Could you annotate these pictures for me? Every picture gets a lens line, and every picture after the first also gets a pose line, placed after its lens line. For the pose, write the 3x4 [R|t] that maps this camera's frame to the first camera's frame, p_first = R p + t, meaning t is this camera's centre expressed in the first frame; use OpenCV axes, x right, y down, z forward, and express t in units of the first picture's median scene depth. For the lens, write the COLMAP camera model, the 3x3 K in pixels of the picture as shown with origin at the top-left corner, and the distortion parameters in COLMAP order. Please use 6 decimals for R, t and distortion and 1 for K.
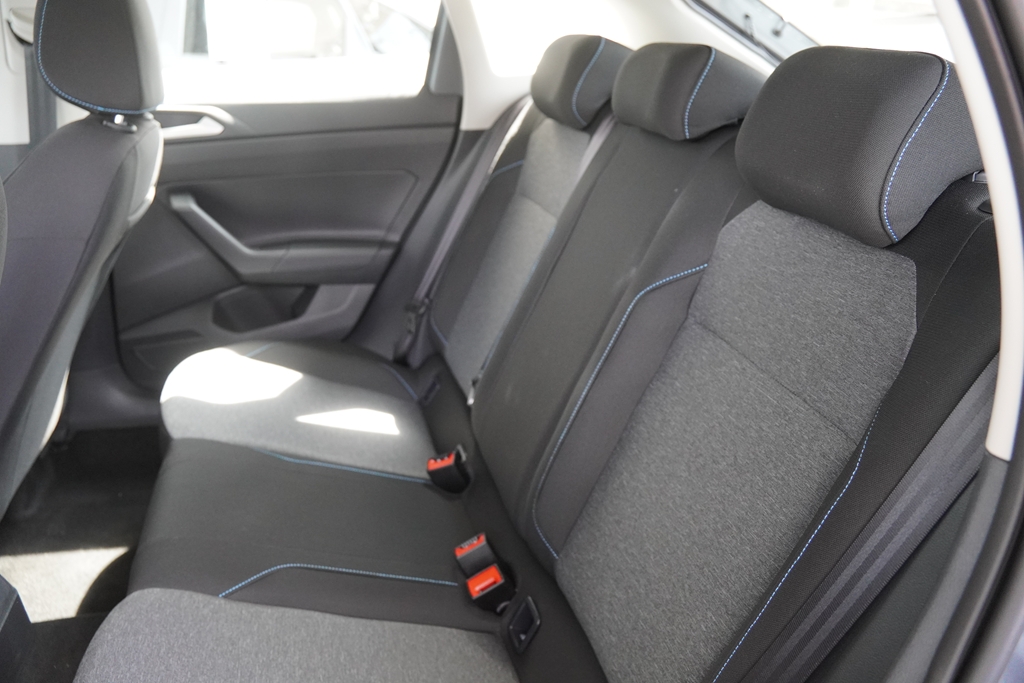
lens RADIAL K [[770.9, 0, 512.0], [0, 770.9, 341.5], [0, 0, 1]] dist [-0.132133, 0.087699]
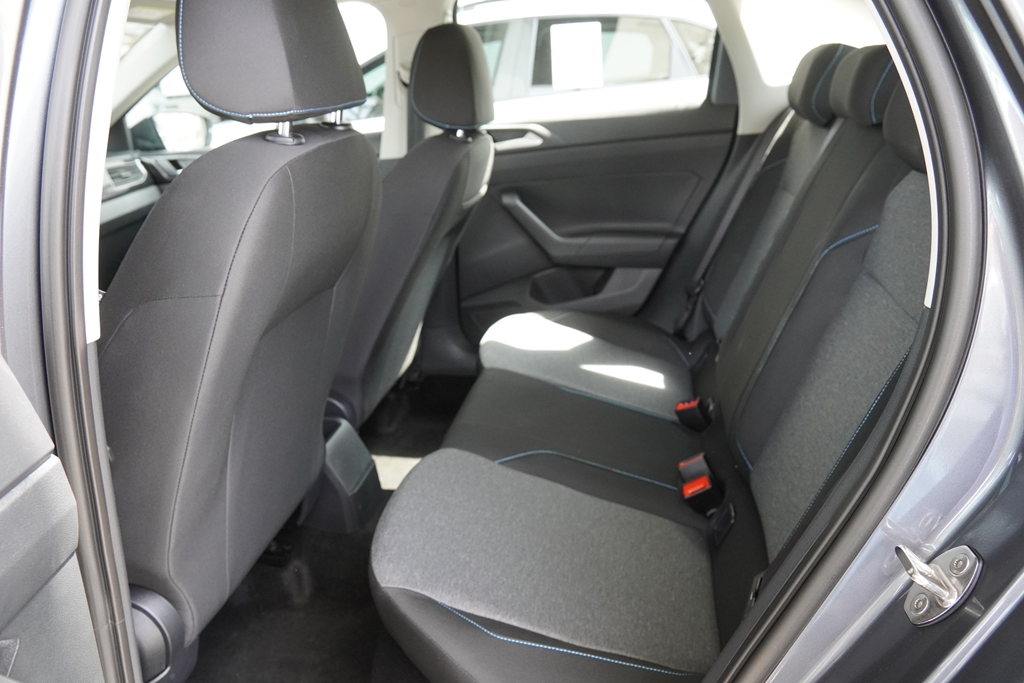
lens RADIAL K [[770.9, 0, 512.0], [0, 770.9, 341.5], [0, 0, 1]] dist [-0.132133, 0.087699]
pose [[0.899753, 0.051175, -0.433388, 0.150353], [-0.063589, 0.997875, -0.014187, 0.078776], [0.431742, 0.040323, 0.901096, -0.178184]]
